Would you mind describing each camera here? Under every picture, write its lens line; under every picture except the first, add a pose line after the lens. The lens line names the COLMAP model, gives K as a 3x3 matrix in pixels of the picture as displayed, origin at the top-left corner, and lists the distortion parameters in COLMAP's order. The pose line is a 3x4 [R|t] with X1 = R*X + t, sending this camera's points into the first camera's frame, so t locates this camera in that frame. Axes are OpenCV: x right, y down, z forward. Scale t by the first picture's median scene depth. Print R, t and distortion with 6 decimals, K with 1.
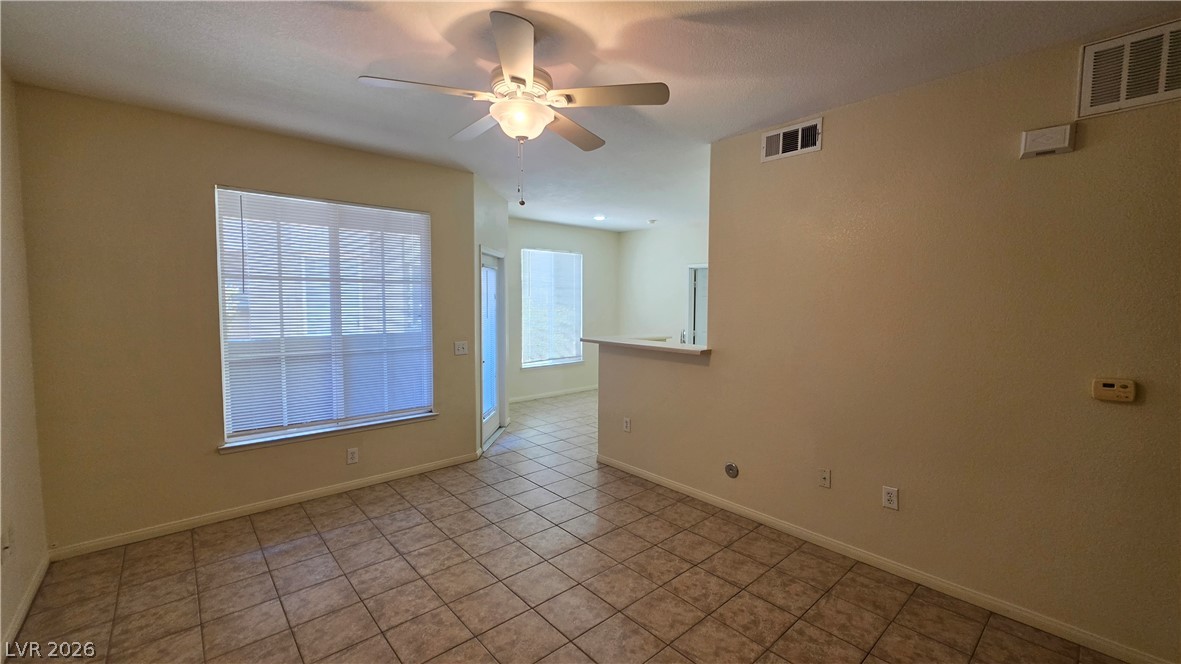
lens RADIAL K [[471.7, 0, 590.5], [0, 471.7, 332.0], [0, 0, 1]] dist [0.000571, 0.000424]
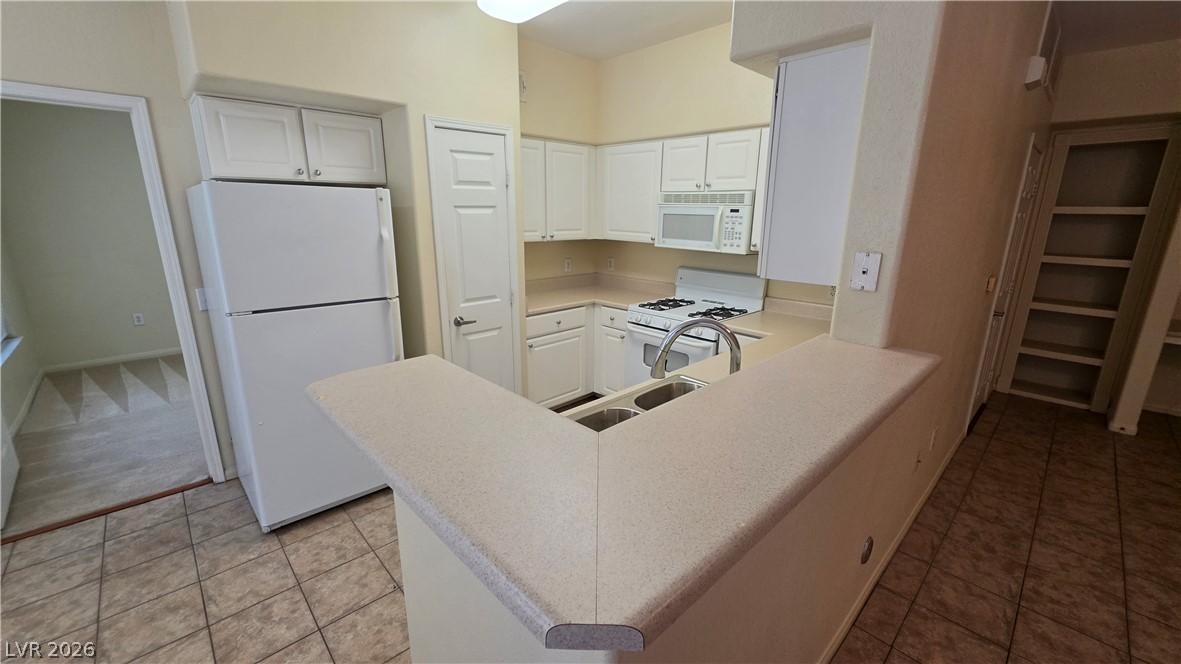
lens RADIAL K [[471.7, 0, 590.5], [0, 471.7, 332.0], [0, 0, 1]] dist [0.000571, 0.000424]
pose [[-0.044361, -0.257588, 0.965236, -0.212230], [0.059150, 0.963815, 0.259927, -0.157180], [-0.997263, 0.068624, -0.027520, 1.949350]]
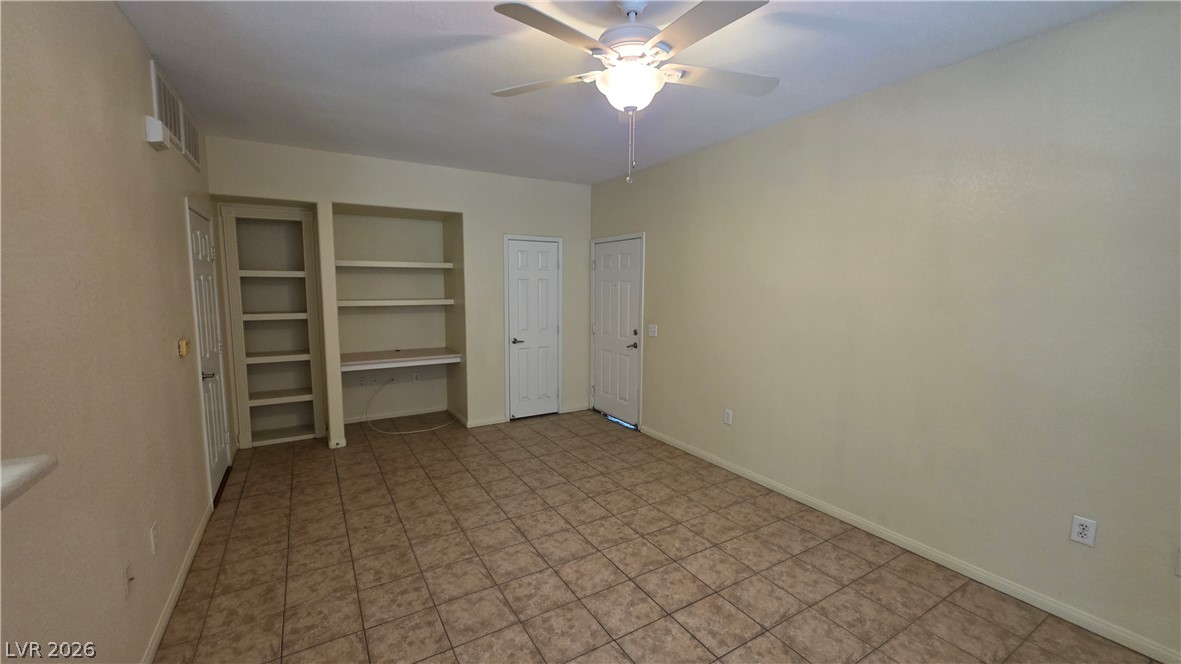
lens RADIAL K [[471.7, 0, 590.5], [0, 471.7, 332.0], [0, 0, 1]] dist [0.000571, 0.000424]
pose [[-0.984340, -0.028979, 0.173881, -0.221889], [0.001290, 0.985185, 0.171491, -0.130020], [-0.176274, 0.169030, -0.969720, 1.807729]]
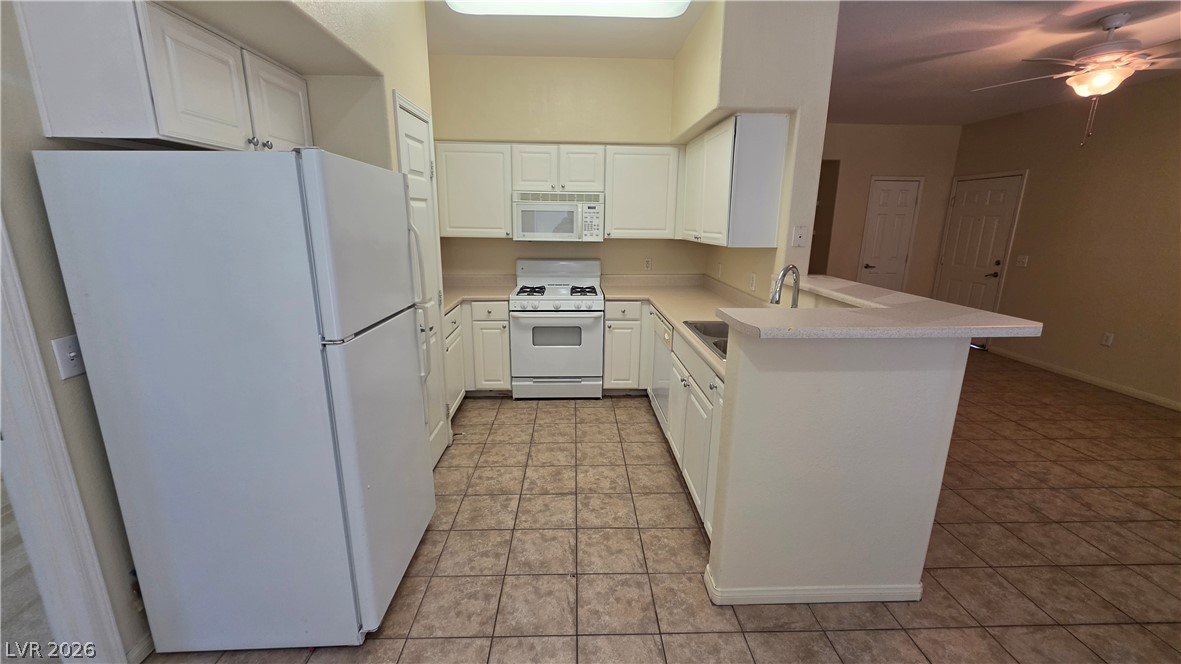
lens RADIAL K [[471.7, 0, 590.5], [0, 471.7, 332.0], [0, 0, 1]] dist [0.000571, 0.000424]
pose [[-0.777390, -0.159790, 0.608385, 0.045027], [0.030162, 0.956614, 0.289792, -0.180963], [-0.628296, 0.243631, -0.738843, 2.845455]]
